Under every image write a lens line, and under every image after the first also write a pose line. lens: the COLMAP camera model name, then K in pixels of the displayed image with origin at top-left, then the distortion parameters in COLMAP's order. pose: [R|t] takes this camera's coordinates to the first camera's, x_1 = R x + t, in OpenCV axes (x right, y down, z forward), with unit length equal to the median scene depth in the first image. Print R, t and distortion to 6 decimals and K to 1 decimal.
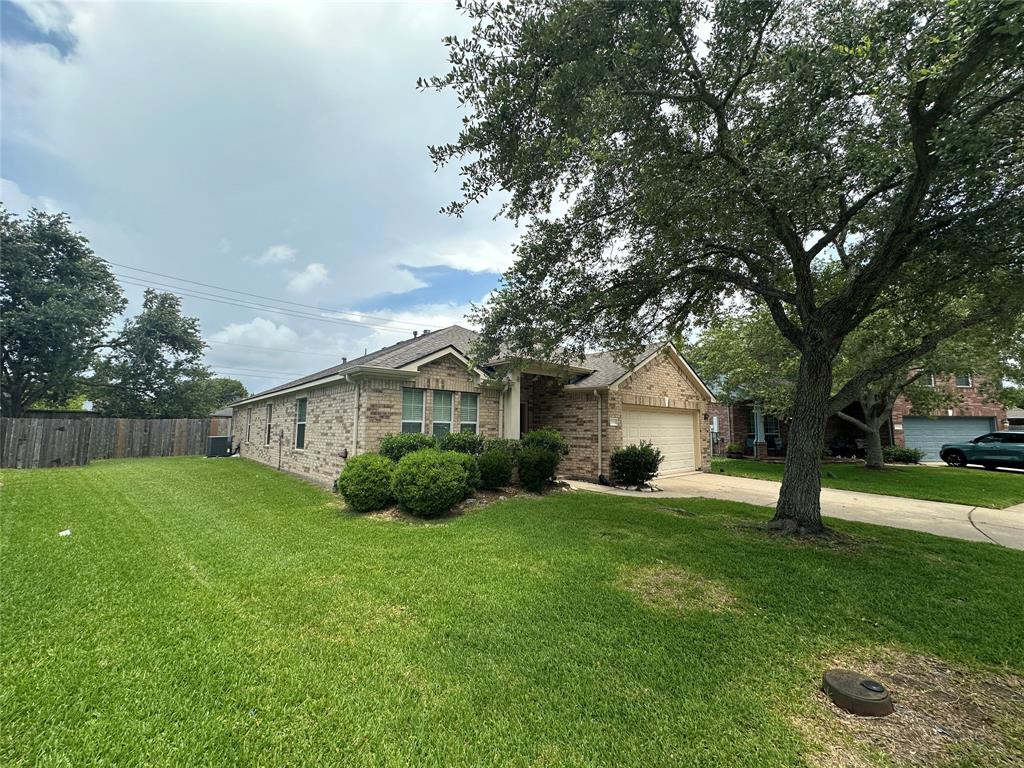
lens RADIAL K [[399.5, 0, 510.6], [0, 399.5, 379.8], [0, 0, 1]] dist [-0.010523, -0.000229]
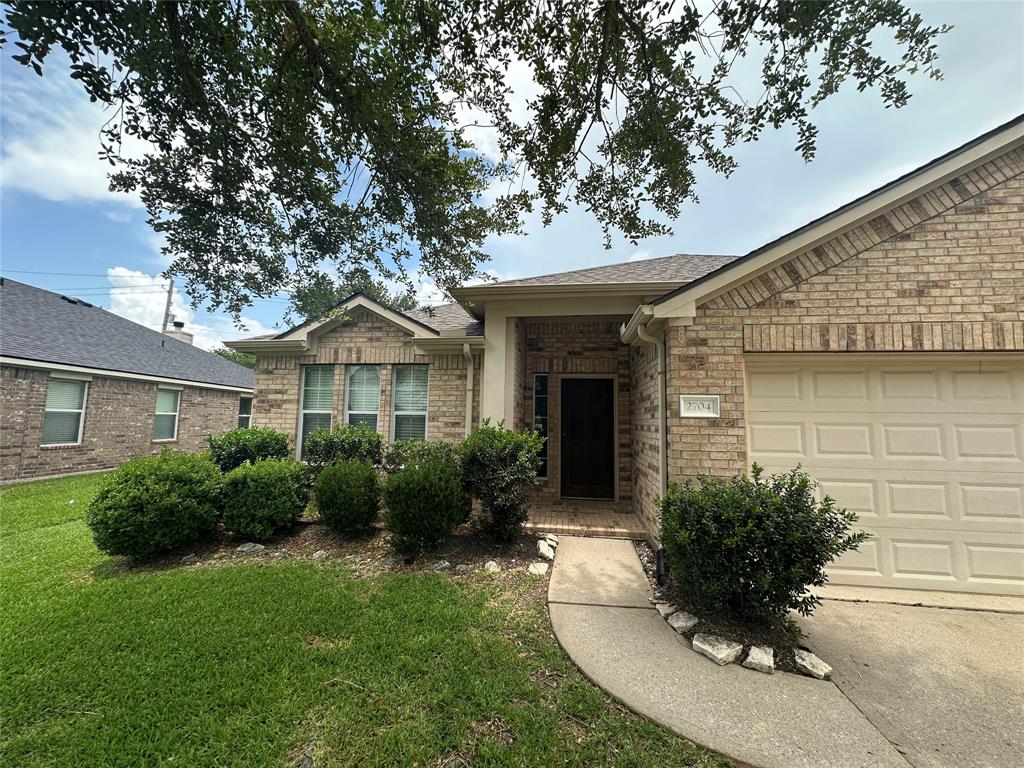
lens RADIAL K [[399.5, 0, 510.6], [0, 399.5, 379.8], [0, 0, 1]] dist [-0.010523, -0.000229]
pose [[0.657129, -0.080268, -0.749492, 0.472729], [0.080368, 0.996107, -0.036216, 0.094144], [0.749482, -0.036436, 0.661022, 0.741915]]
